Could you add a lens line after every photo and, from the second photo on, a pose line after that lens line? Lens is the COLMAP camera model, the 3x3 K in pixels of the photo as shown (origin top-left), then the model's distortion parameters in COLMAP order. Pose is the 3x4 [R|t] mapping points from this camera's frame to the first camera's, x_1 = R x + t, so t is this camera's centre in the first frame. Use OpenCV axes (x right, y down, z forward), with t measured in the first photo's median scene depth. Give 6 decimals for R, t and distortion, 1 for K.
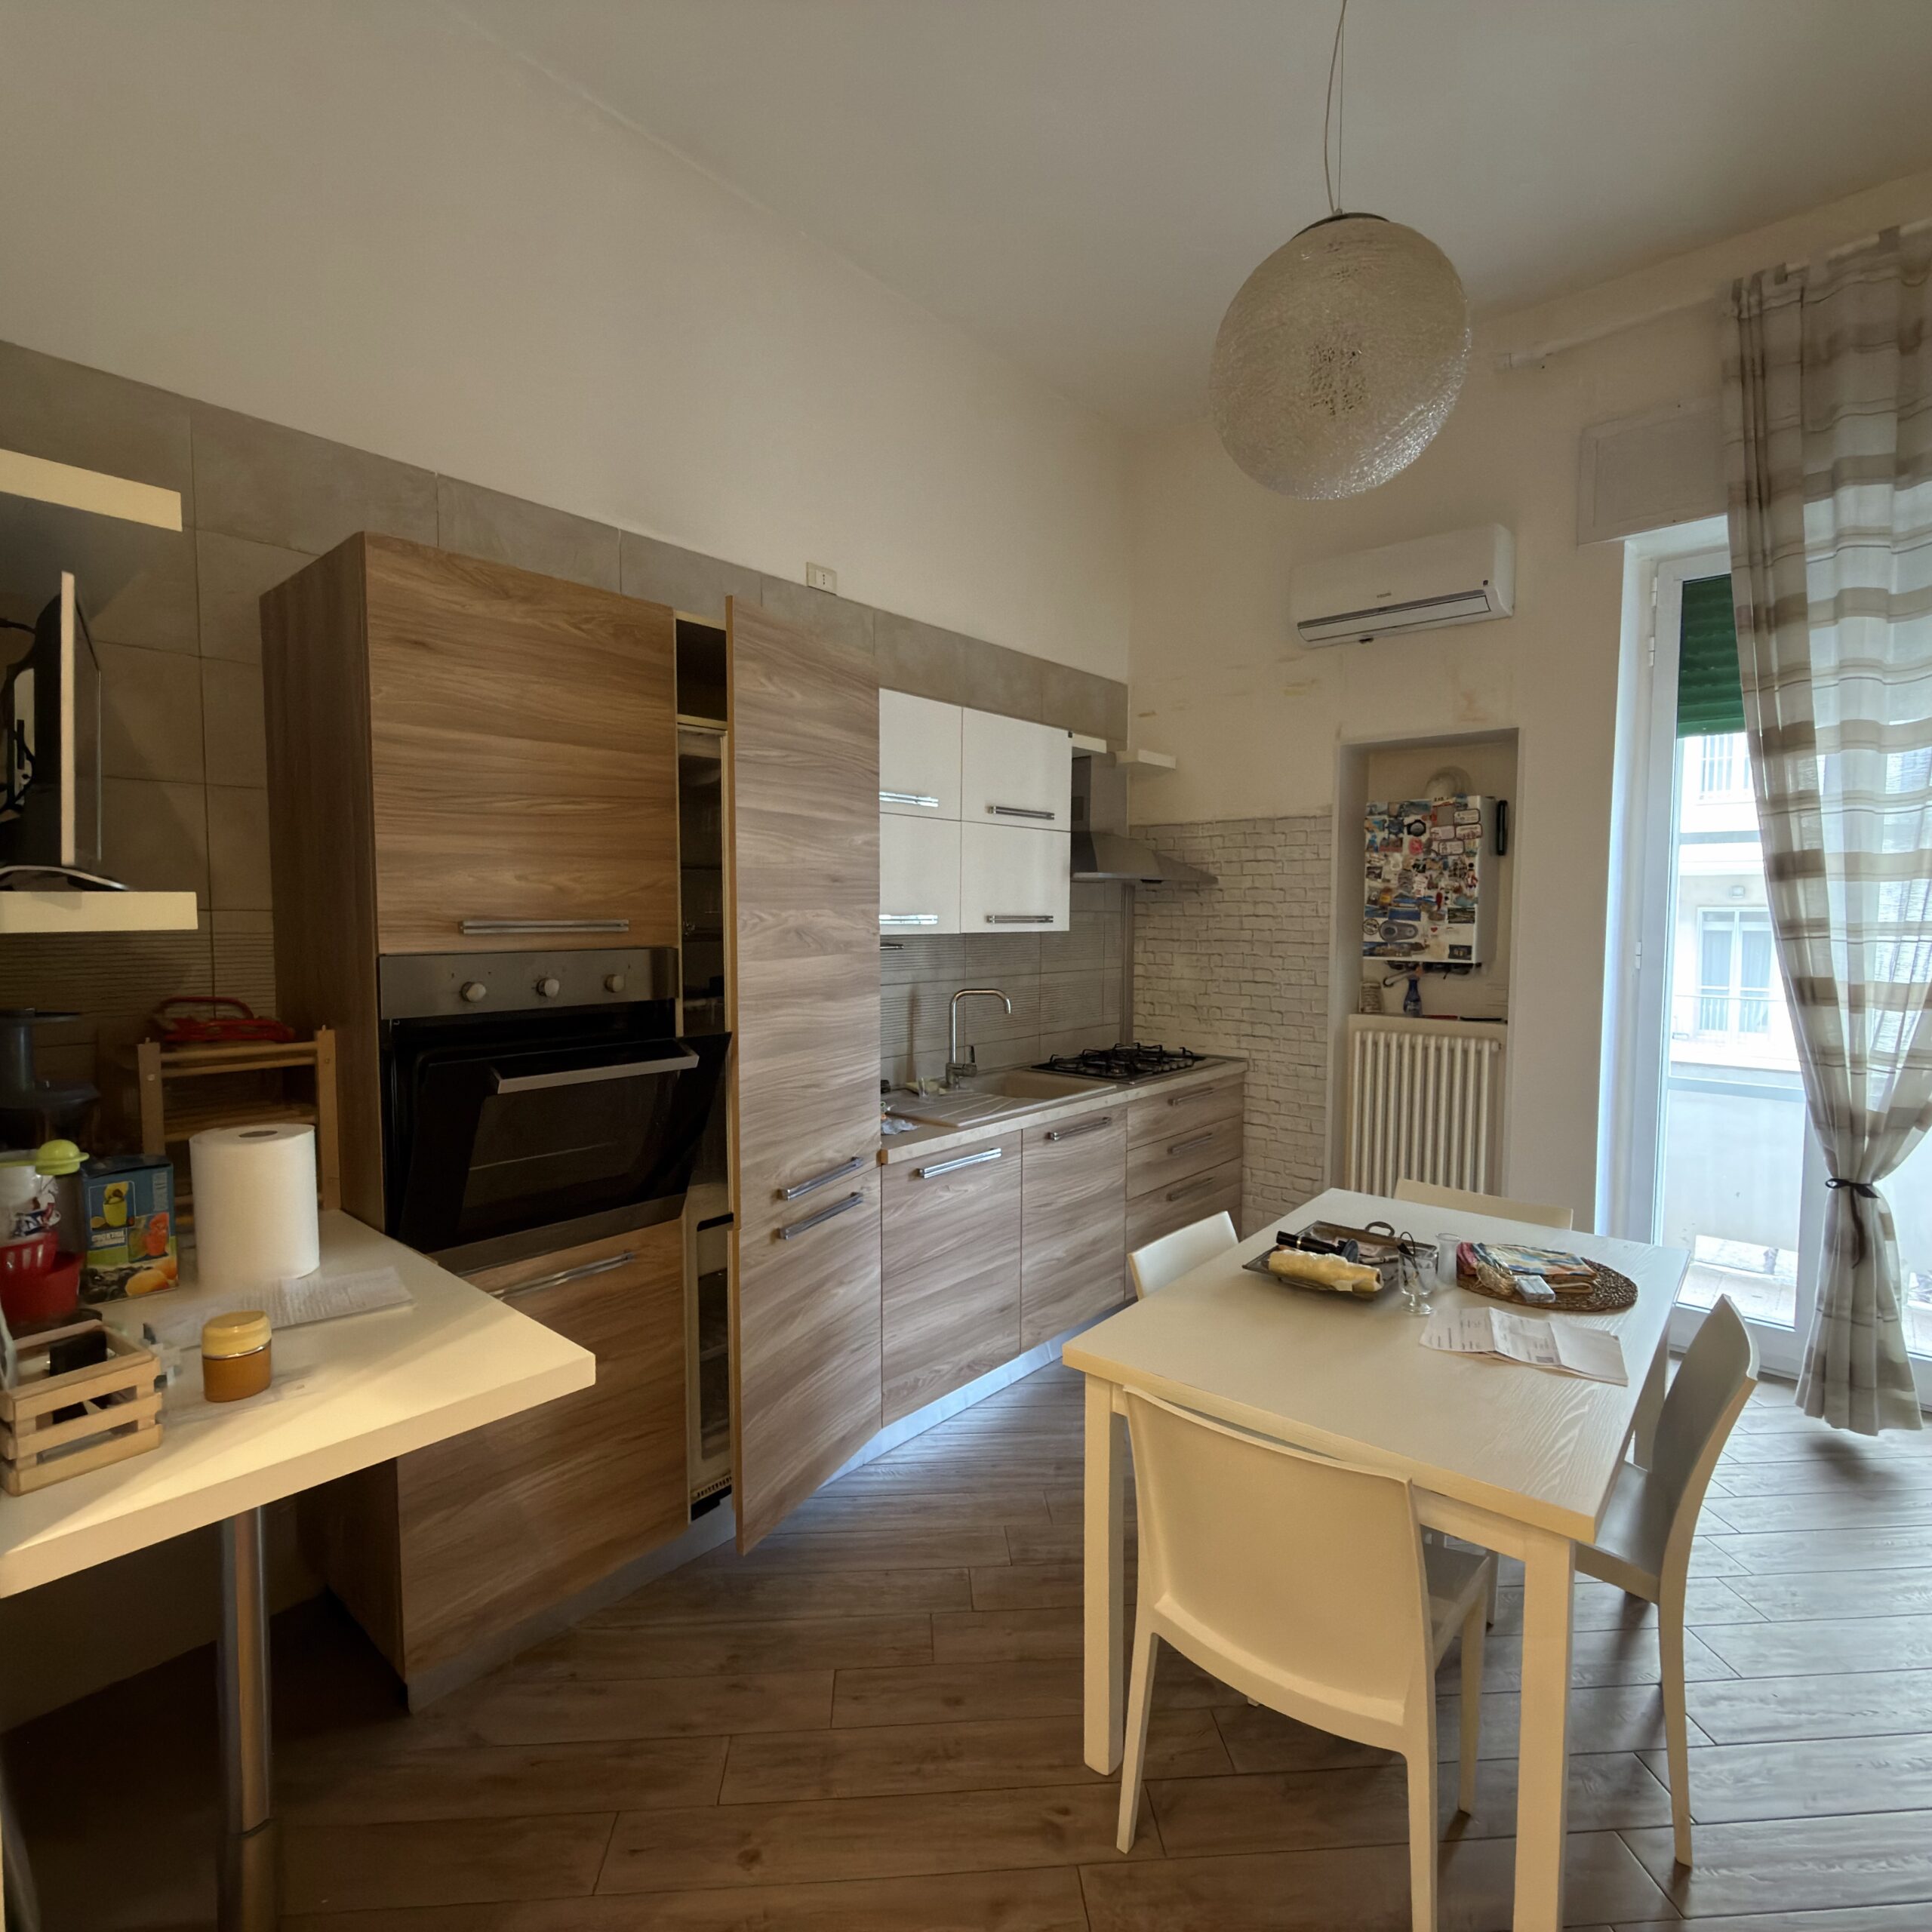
lens RADIAL K [[1022.4, 0, 969.8], [0, 1022.4, 974.1], [0, 0, 1]] dist [0.000107, -0.000728]
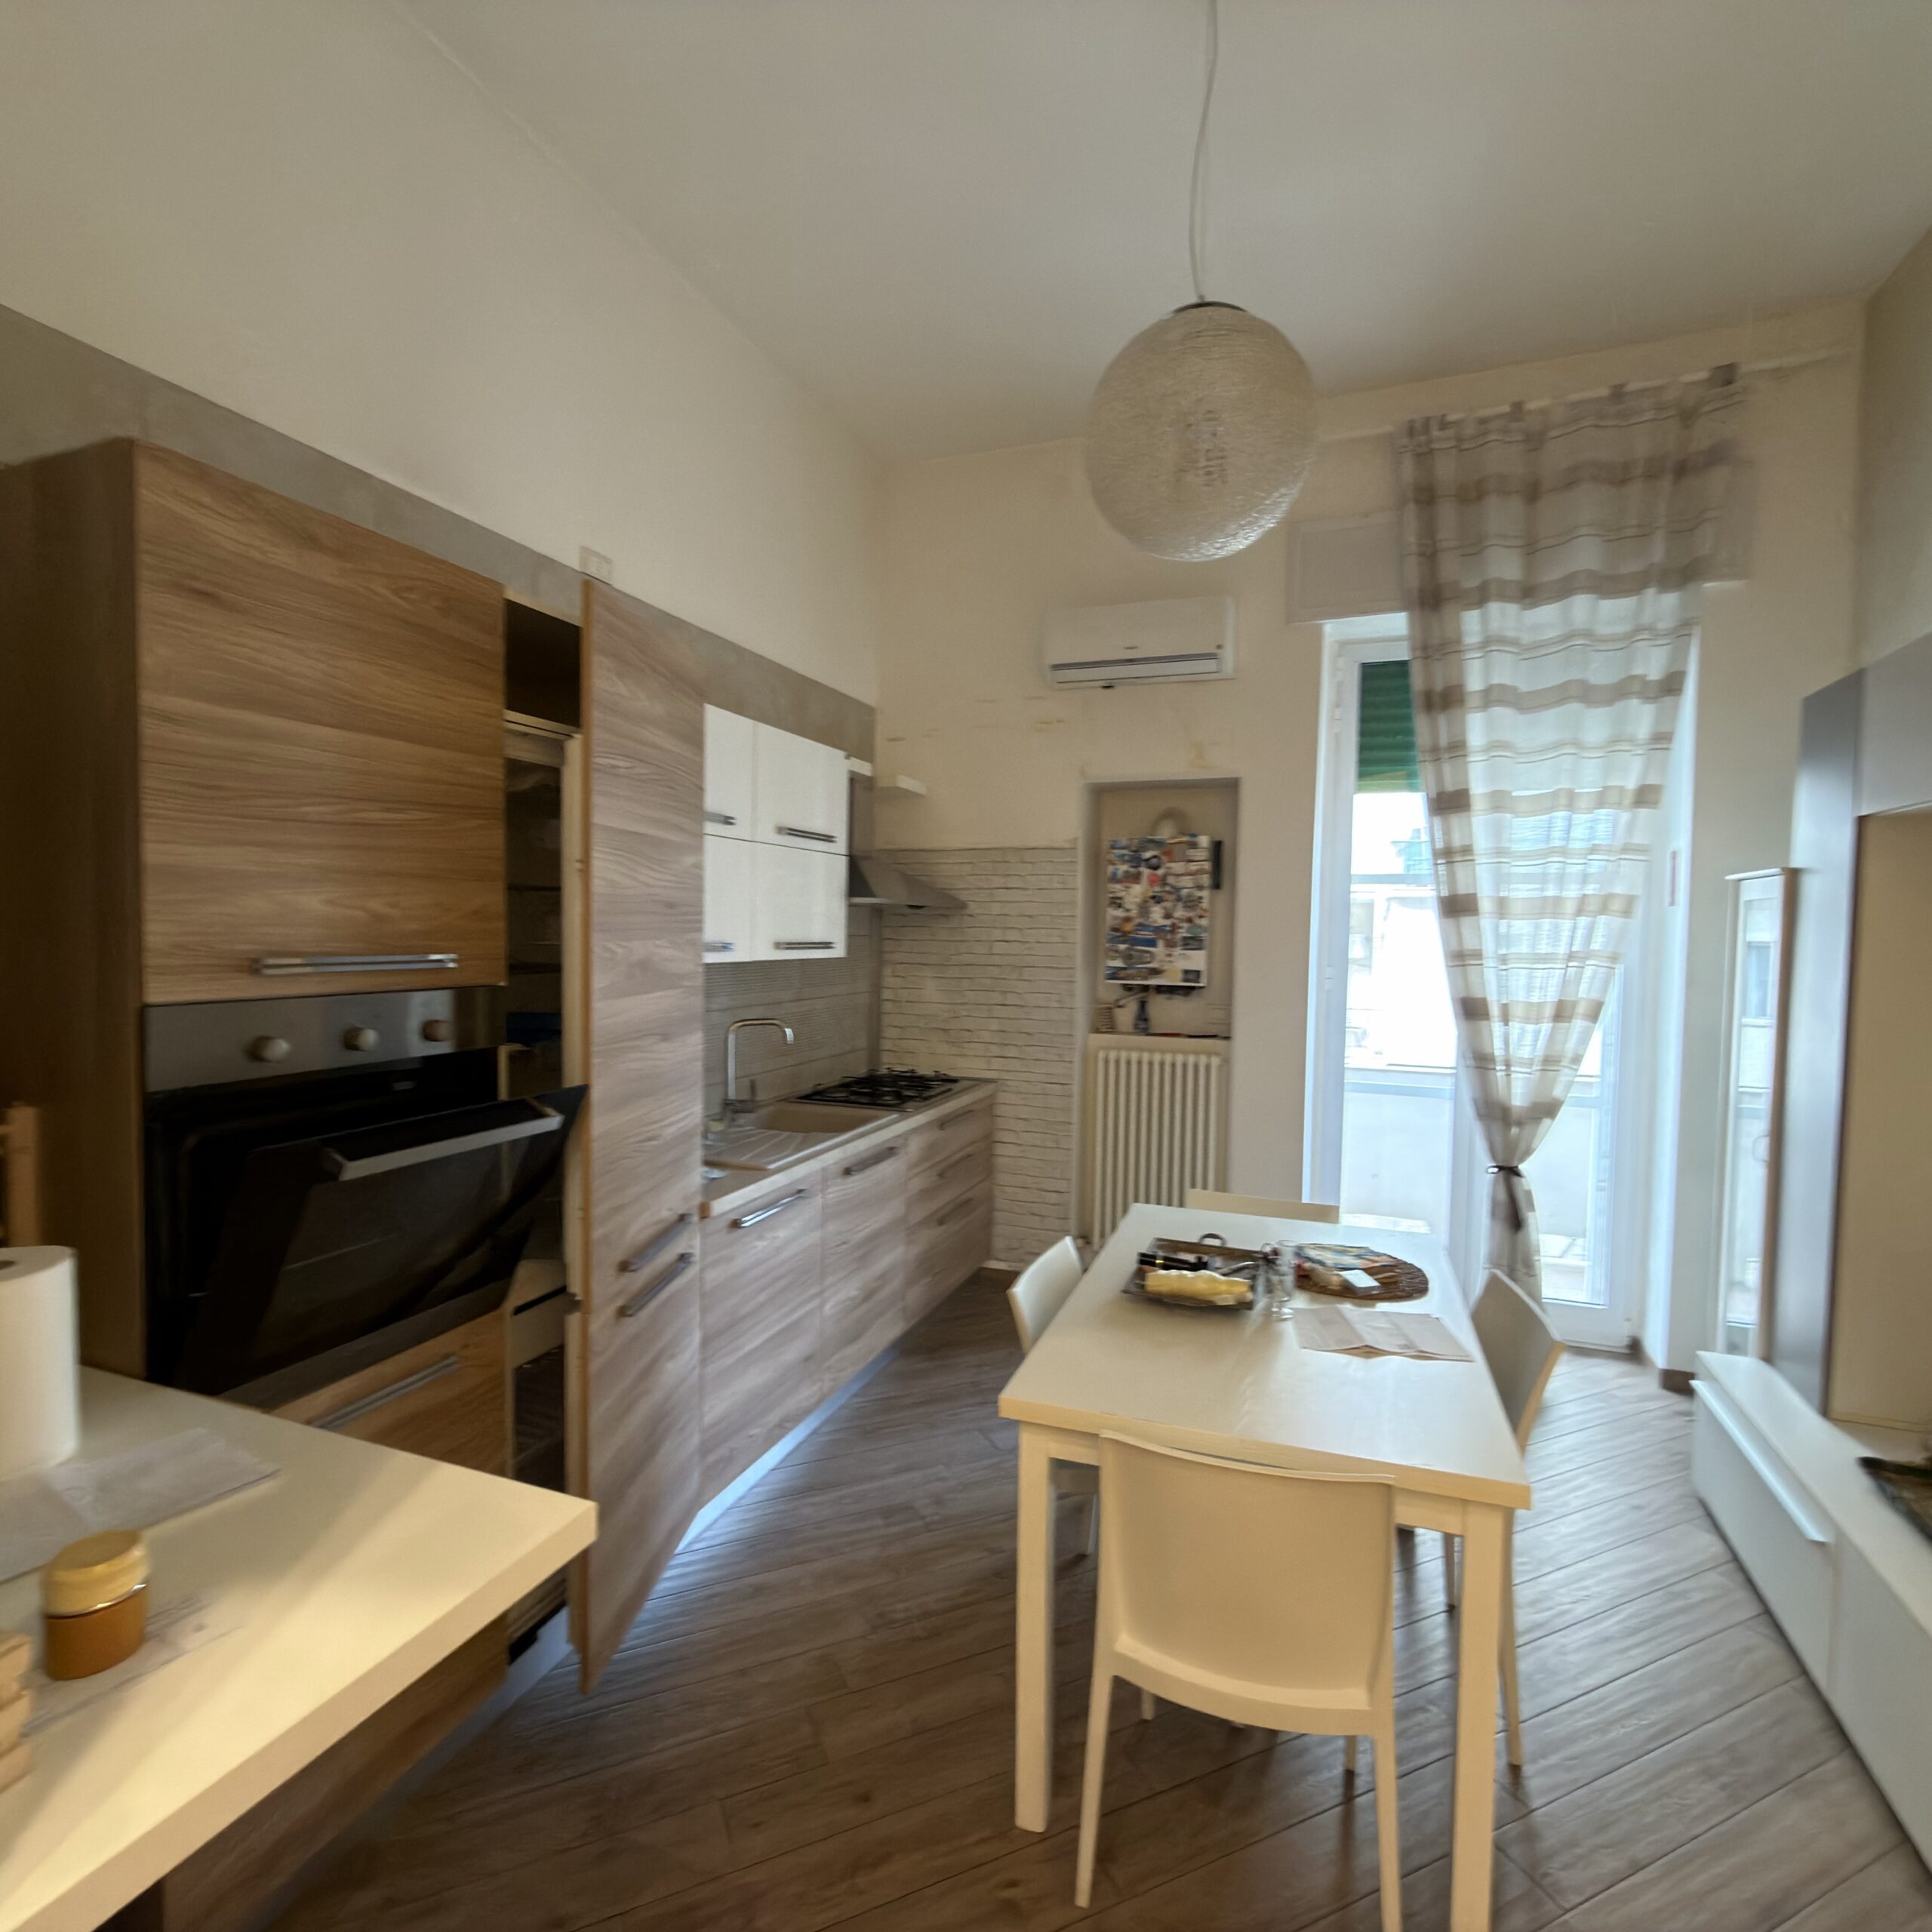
lens RADIAL K [[1022.4, 0, 968.9], [0, 1022.4, 974.7], [0, 0, 1]] dist [0.000107, -0.000728]
pose [[0.938924, -0.005832, 0.344076, -0.169240], [0.010870, 0.999860, -0.012714, -0.015690], [-0.343953, 0.015678, 0.938856, 0.060025]]
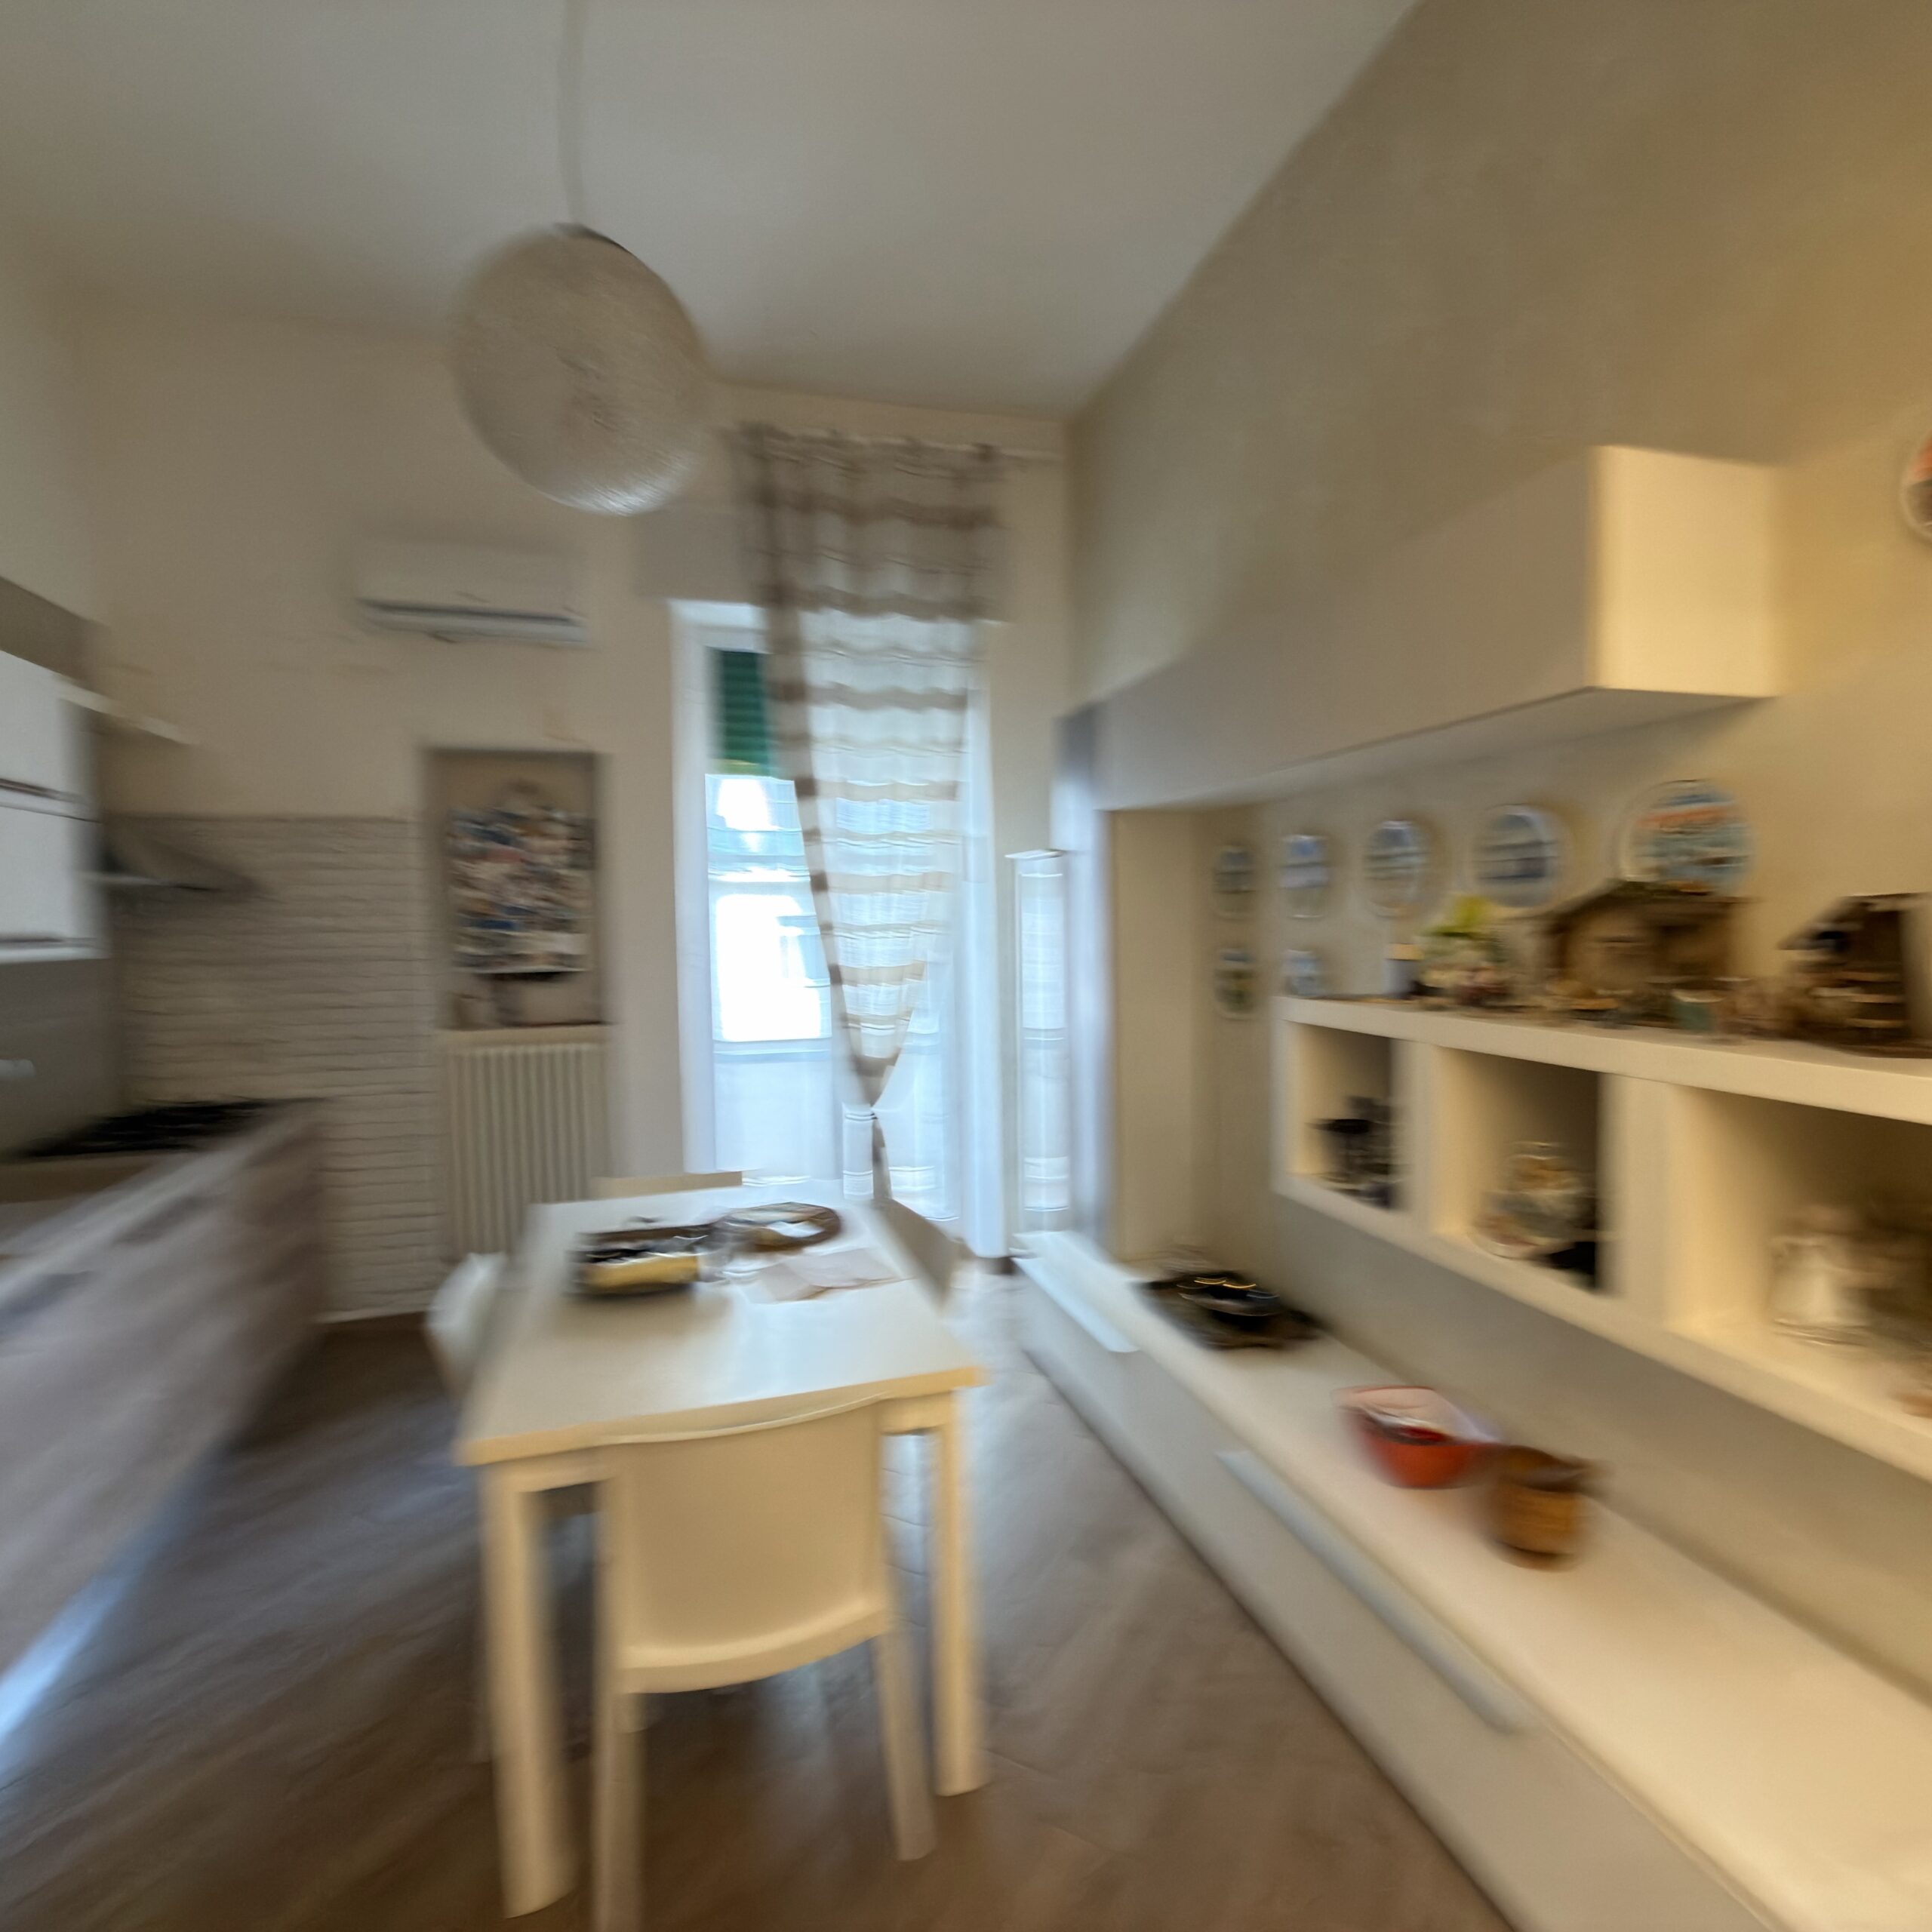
lens RADIAL K [[1022.4, 0, 963.3], [0, 1022.4, 975.1], [0, 0, 1]] dist [0.000107, -0.000728]
pose [[0.542518, -0.059361, 0.837944, -0.228647], [0.067199, 0.997370, 0.027148, -0.009301], [-0.837352, 0.041581, 0.545080, 0.118424]]
